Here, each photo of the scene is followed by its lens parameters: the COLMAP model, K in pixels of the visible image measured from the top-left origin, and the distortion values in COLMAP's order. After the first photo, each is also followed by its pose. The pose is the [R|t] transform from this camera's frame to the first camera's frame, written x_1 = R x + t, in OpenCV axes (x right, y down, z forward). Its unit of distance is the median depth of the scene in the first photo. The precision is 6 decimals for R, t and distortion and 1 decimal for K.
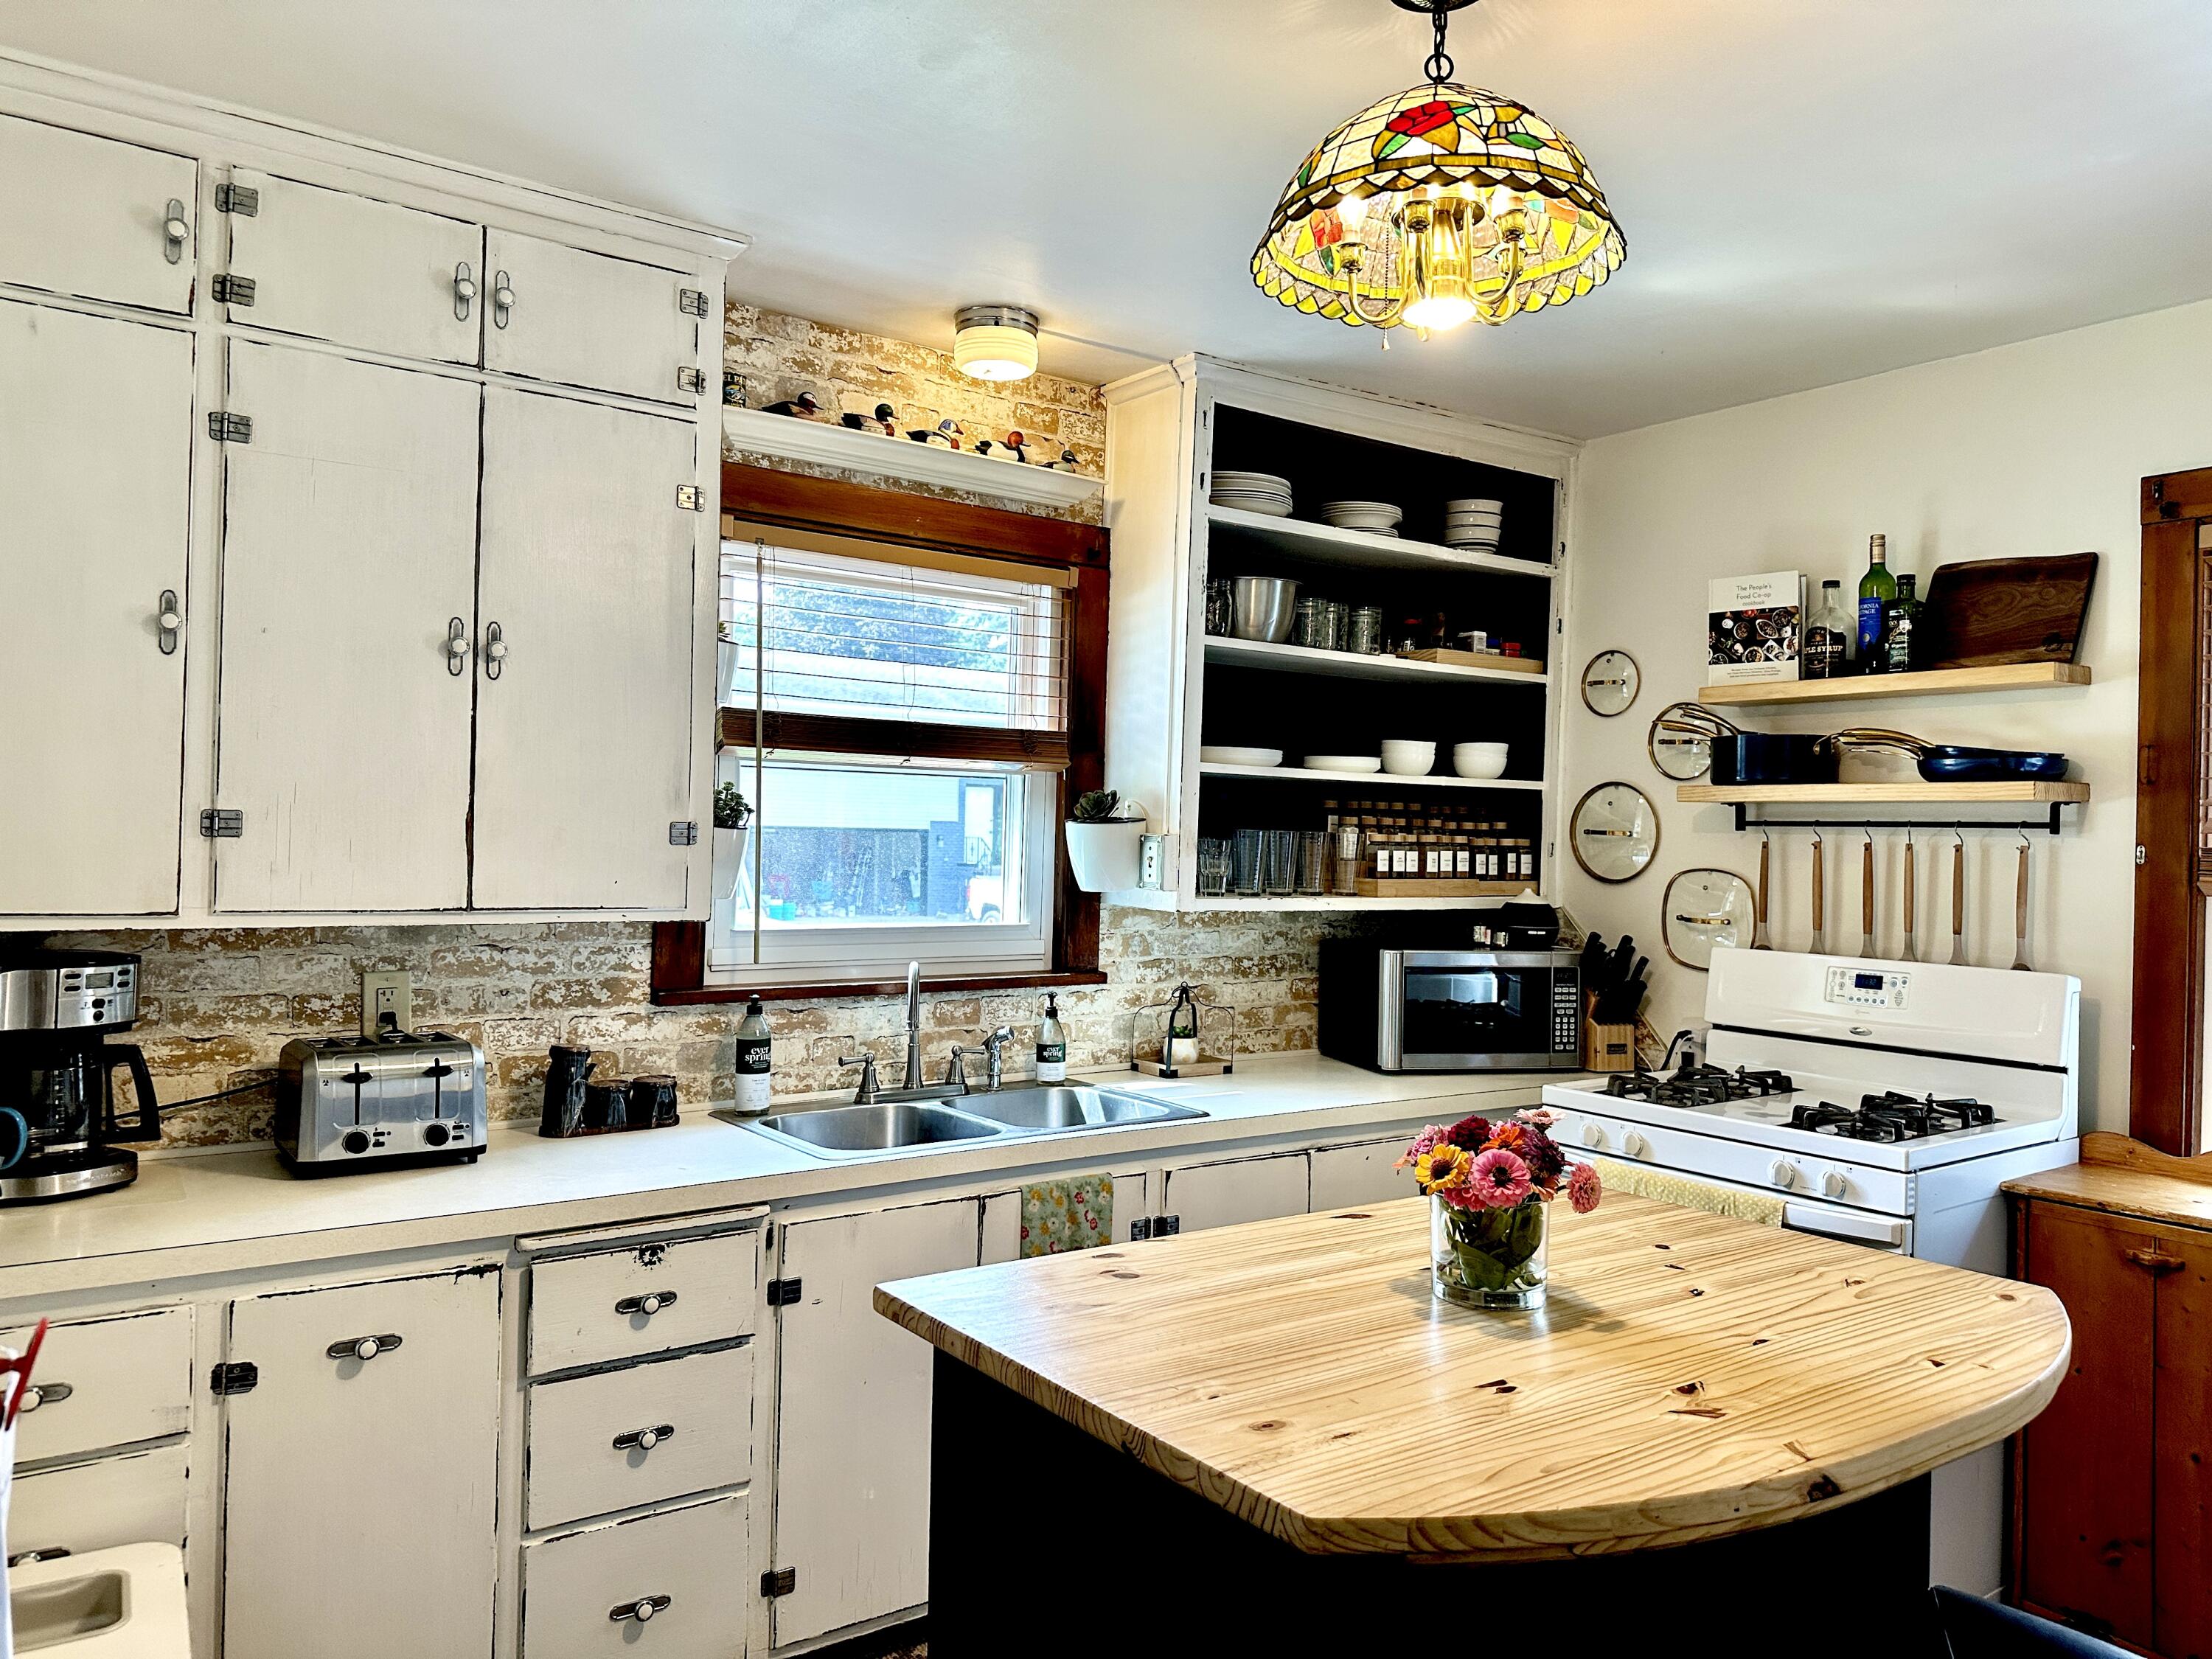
lens RADIAL K [[1590.7, 0, 1088.3], [0, 1590.7, 836.9], [0, 0, 1]] dist [0.089579, -0.094829]
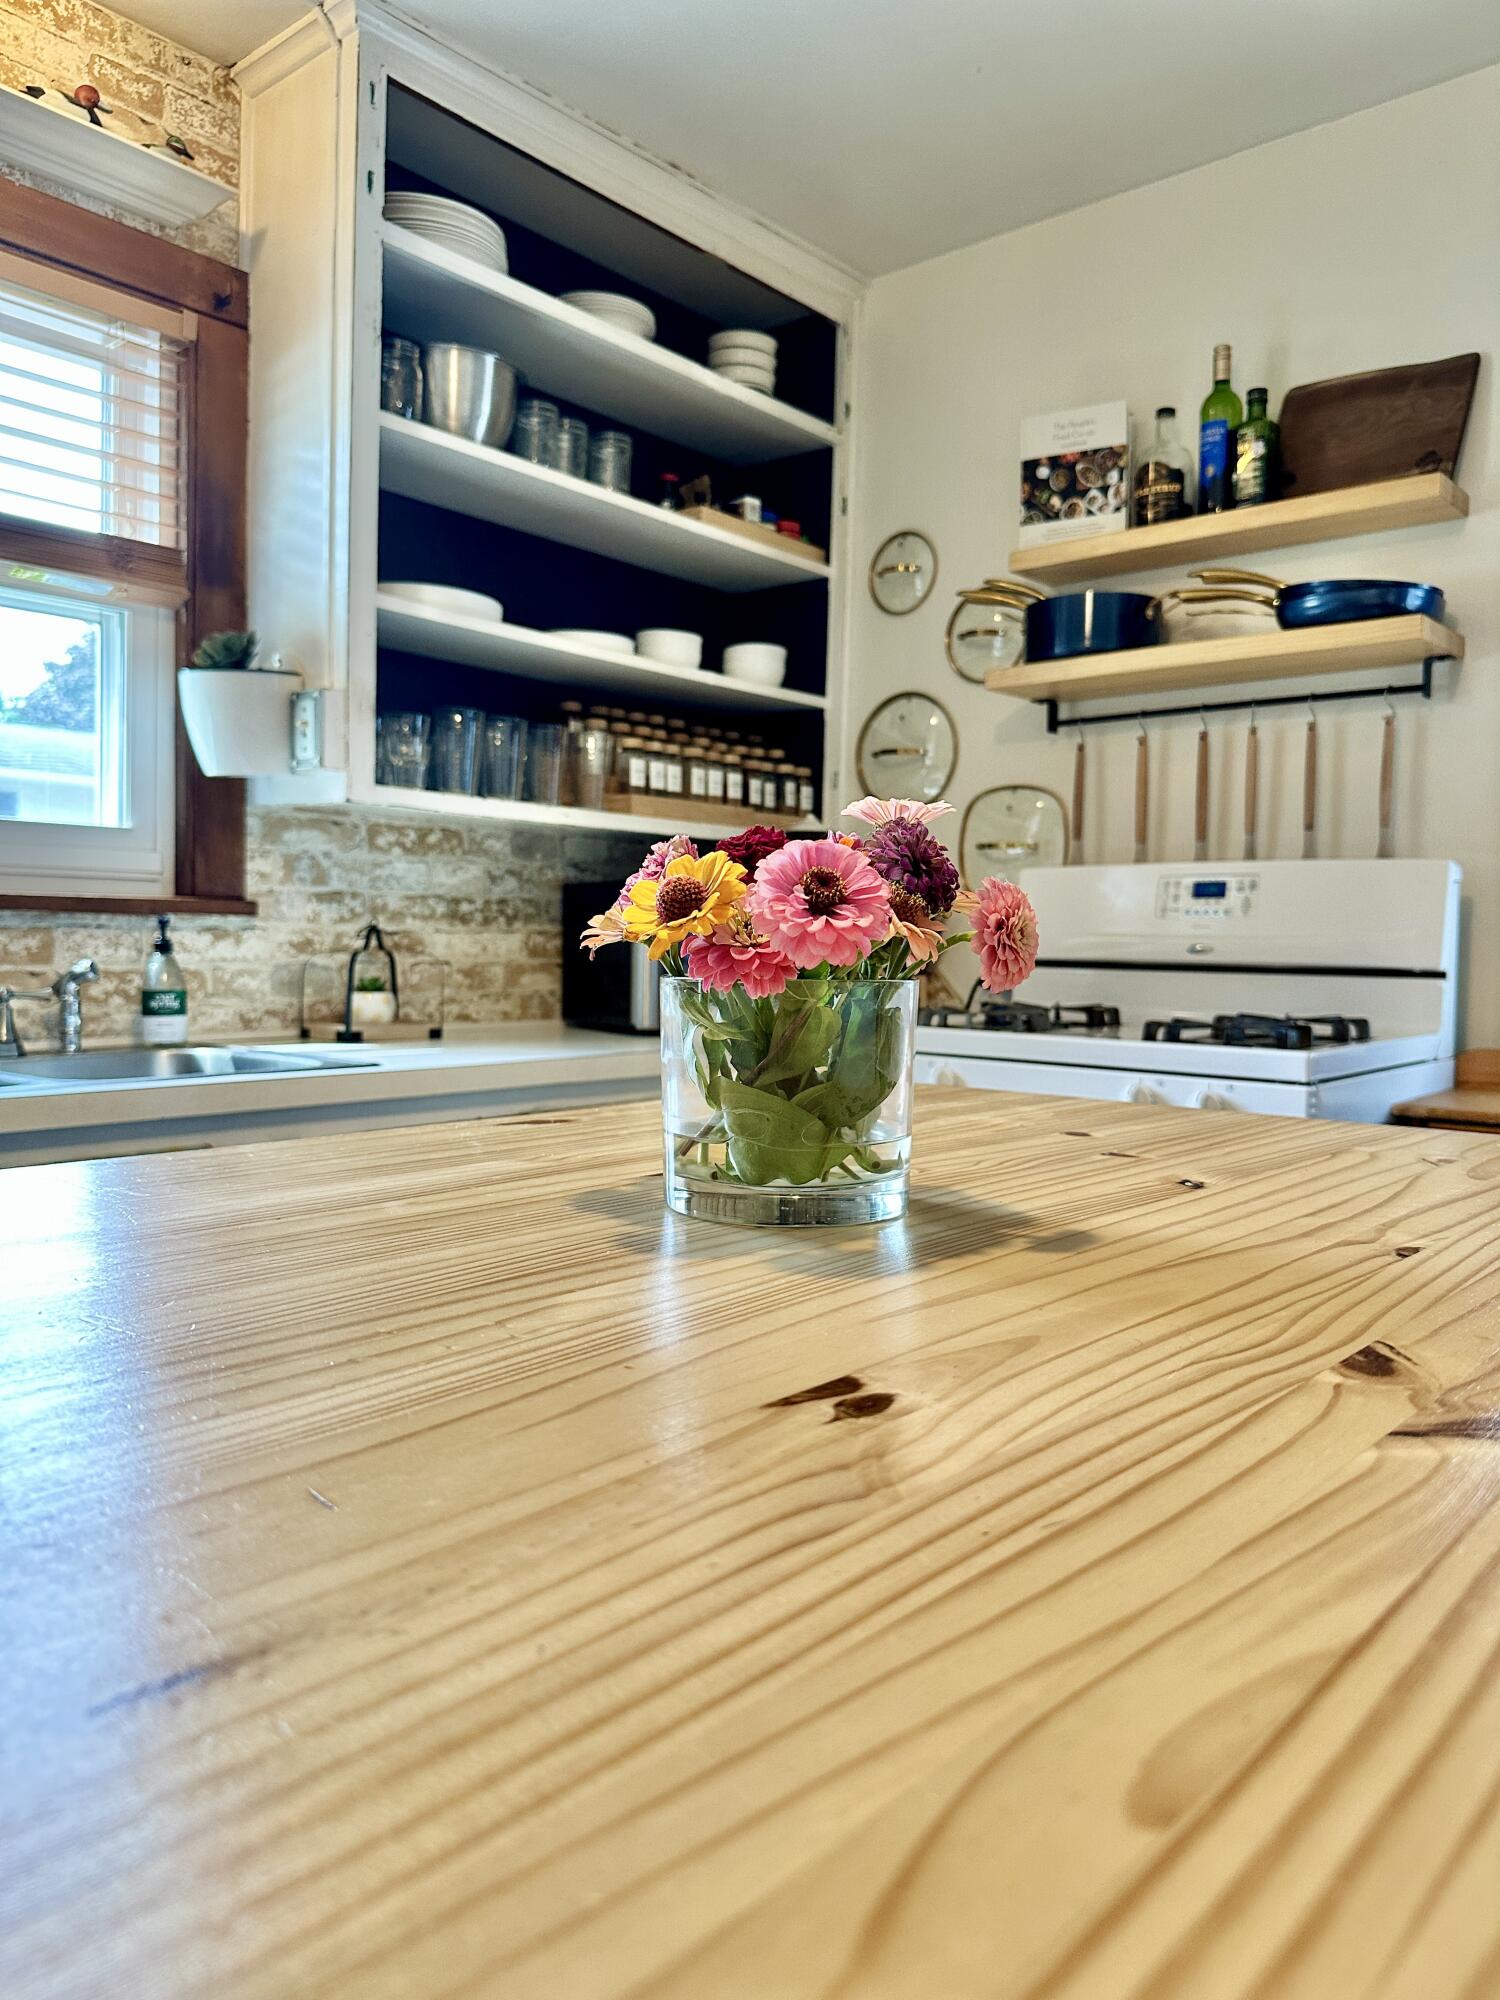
lens RADIAL K [[1438.3, 0, 739.6], [0, 1438.3, 994.6], [0, 0, 1]] dist [0.089579, -0.094829]
pose [[0.972899, -0.012796, 0.230876, 0.073297], [0.004469, 0.999322, 0.036556, 0.107381], [-0.231188, -0.034534, 0.972296, 0.312332]]
